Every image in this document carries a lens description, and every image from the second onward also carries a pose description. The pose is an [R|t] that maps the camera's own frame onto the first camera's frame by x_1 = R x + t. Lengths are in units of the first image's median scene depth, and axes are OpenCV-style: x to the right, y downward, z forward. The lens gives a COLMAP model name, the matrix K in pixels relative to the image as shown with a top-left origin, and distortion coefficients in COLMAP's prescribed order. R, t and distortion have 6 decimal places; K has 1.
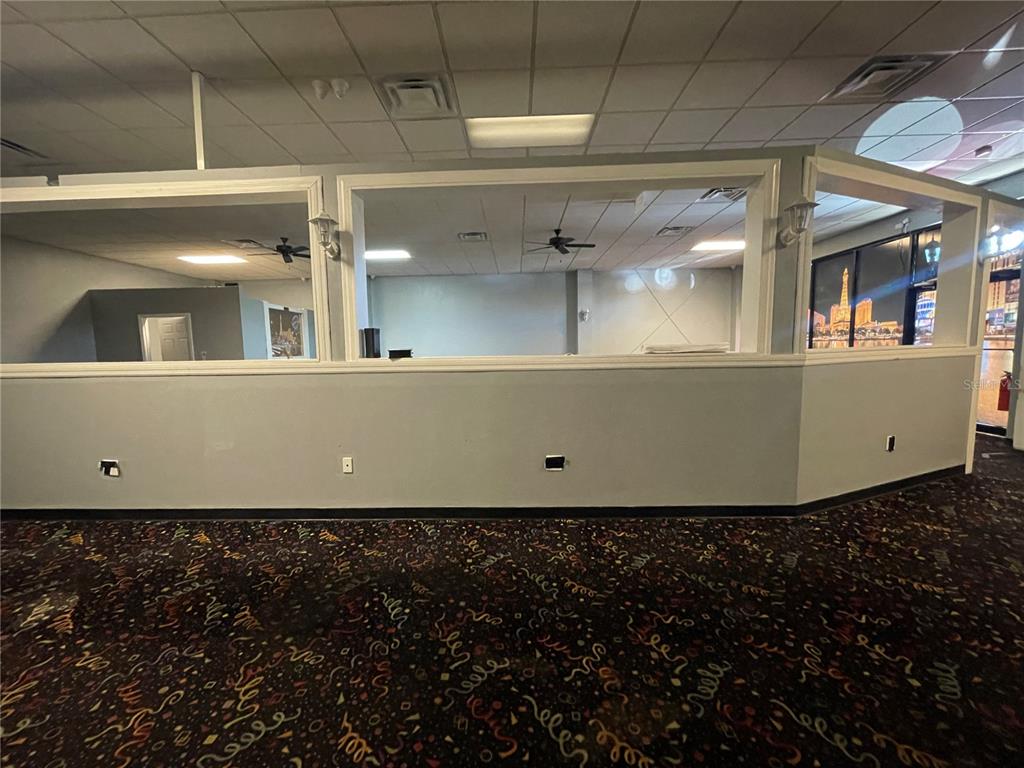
lens RADIAL K [[409.3, 0, 512.4], [0, 409.3, 380.4], [0, 0, 1]] dist [-0.017045, 0.000636]
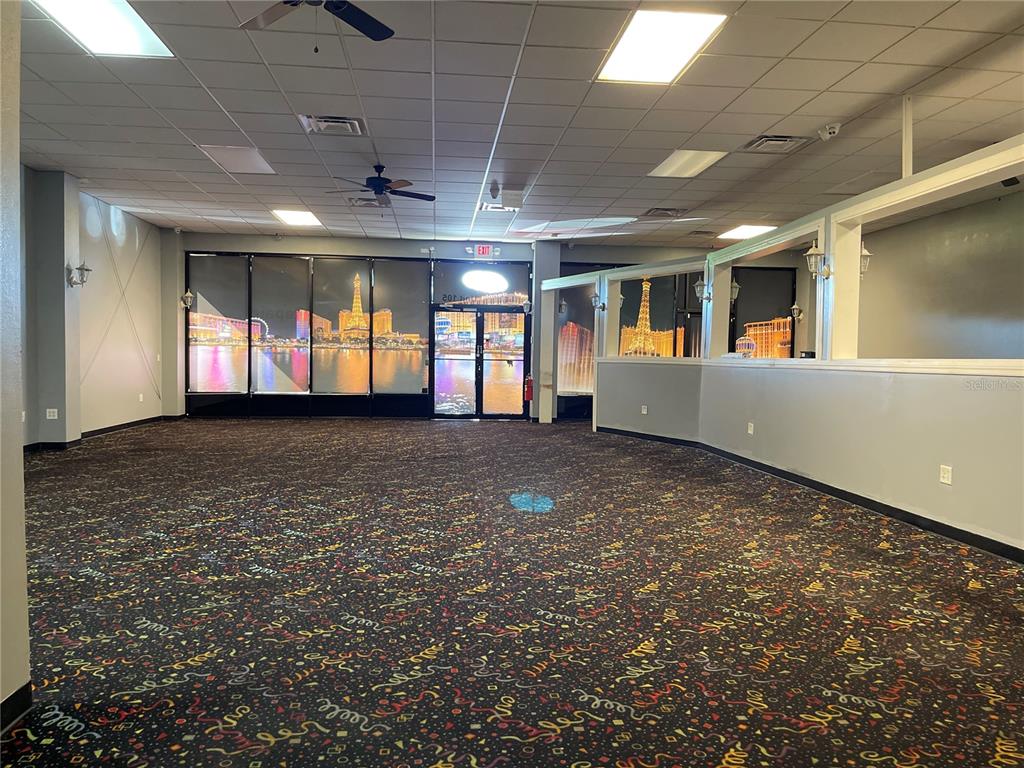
lens RADIAL K [[791.3, 0, 526.6], [0, 791.3, 373.3], [0, 0, 1]] dist [0.057144, -0.084645]
pose [[-0.113343, 0.007823, 0.993525, -1.209264], [0.066375, 0.997795, -0.000284, -0.017274], [-0.991336, 0.065913, -0.113612, 0.926002]]
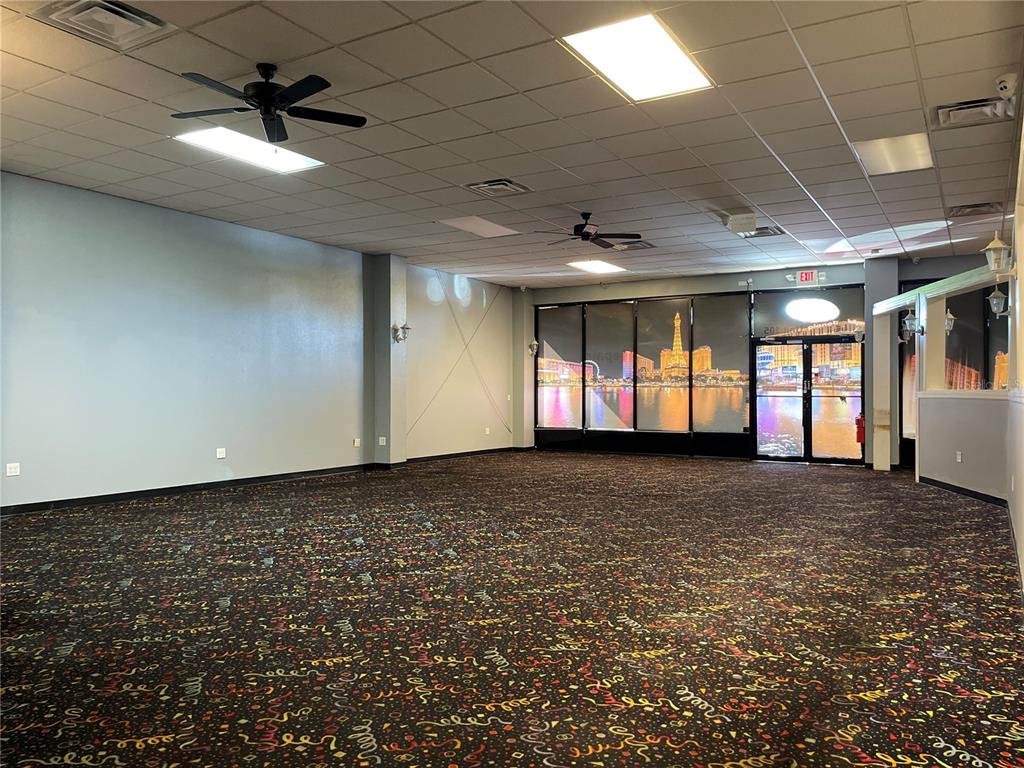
lens RADIAL K [[791.3, 0, 500.3], [0, 791.3, 369.4], [0, 0, 1]] dist [0.057144, -0.084645]
pose [[0.514365, 0.056808, 0.855688, -1.132128], [0.049769, 0.994144, -0.095916, 0.020860], [-0.856126, 0.091922, 0.508526, 0.453284]]
